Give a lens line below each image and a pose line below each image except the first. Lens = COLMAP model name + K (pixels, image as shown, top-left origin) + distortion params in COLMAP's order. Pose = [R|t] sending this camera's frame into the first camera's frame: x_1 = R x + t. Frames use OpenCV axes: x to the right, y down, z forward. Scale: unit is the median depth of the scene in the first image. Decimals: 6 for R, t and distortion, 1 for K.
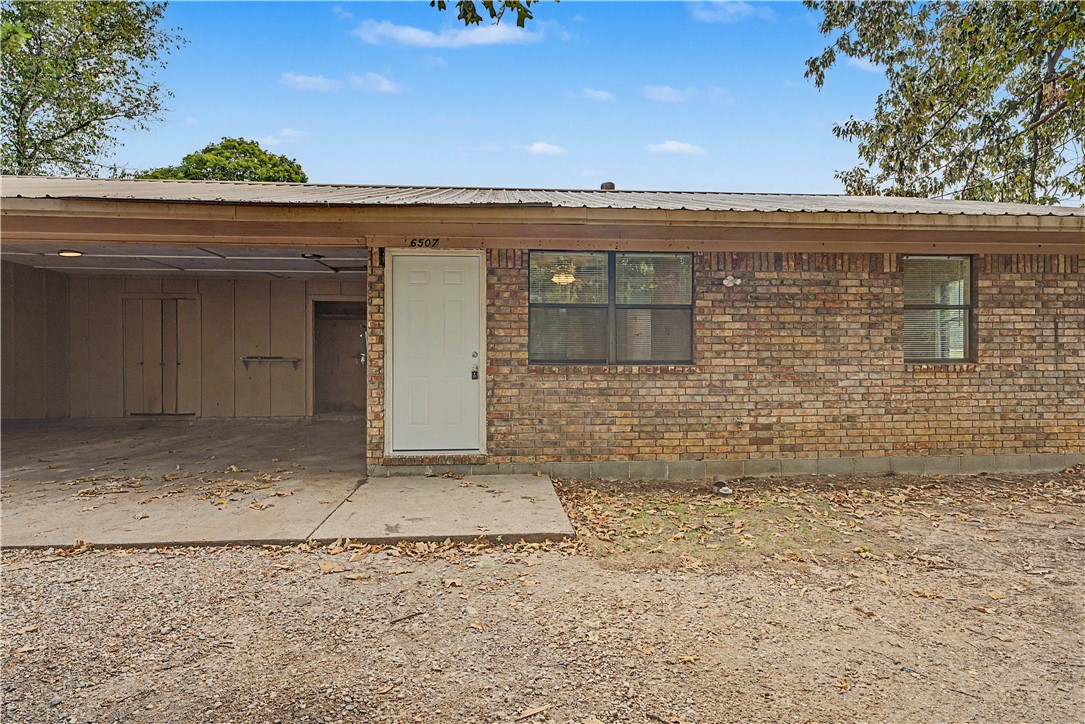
lens RADIAL K [[554.2, 0, 540.4], [0, 554.2, 365.9], [0, 0, 1]] dist [-0.000062, 0.000182]
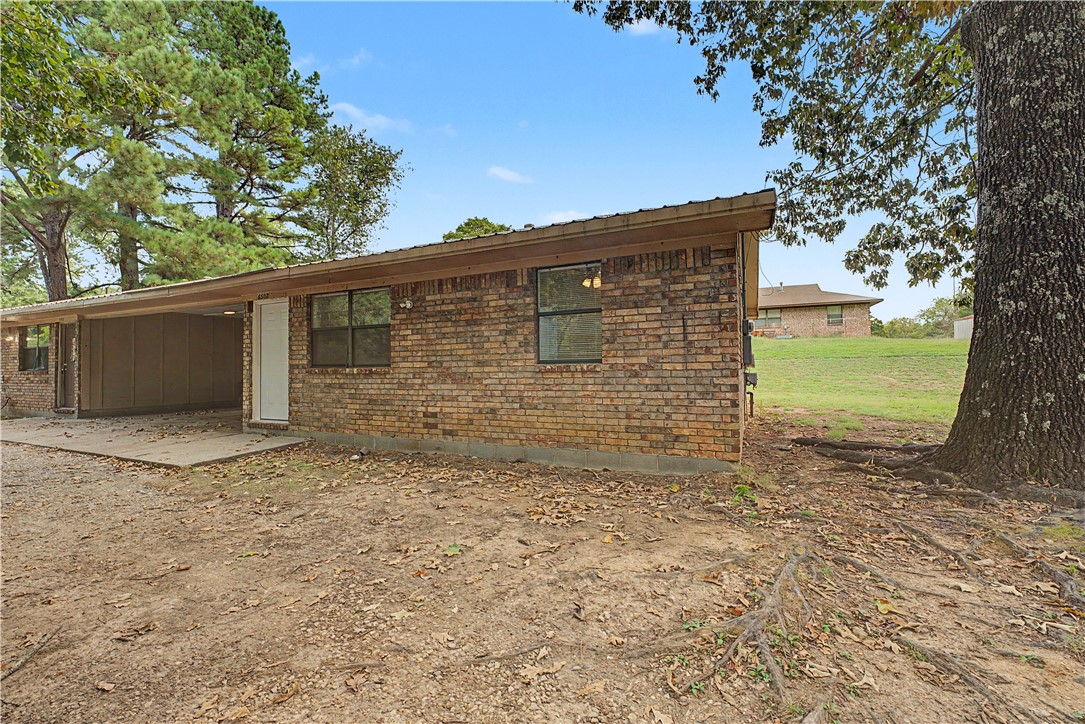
lens RADIAL K [[440.9, 0, 543.4], [0, 440.9, 359.4], [0, 0, 1]] dist [-0.000970, 0.000104]
pose [[0.876429, -0.016627, -0.481245, 1.111463], [0.008213, 0.999774, -0.019584, 0.003312], [0.481462, 0.013211, 0.876368, 0.220902]]
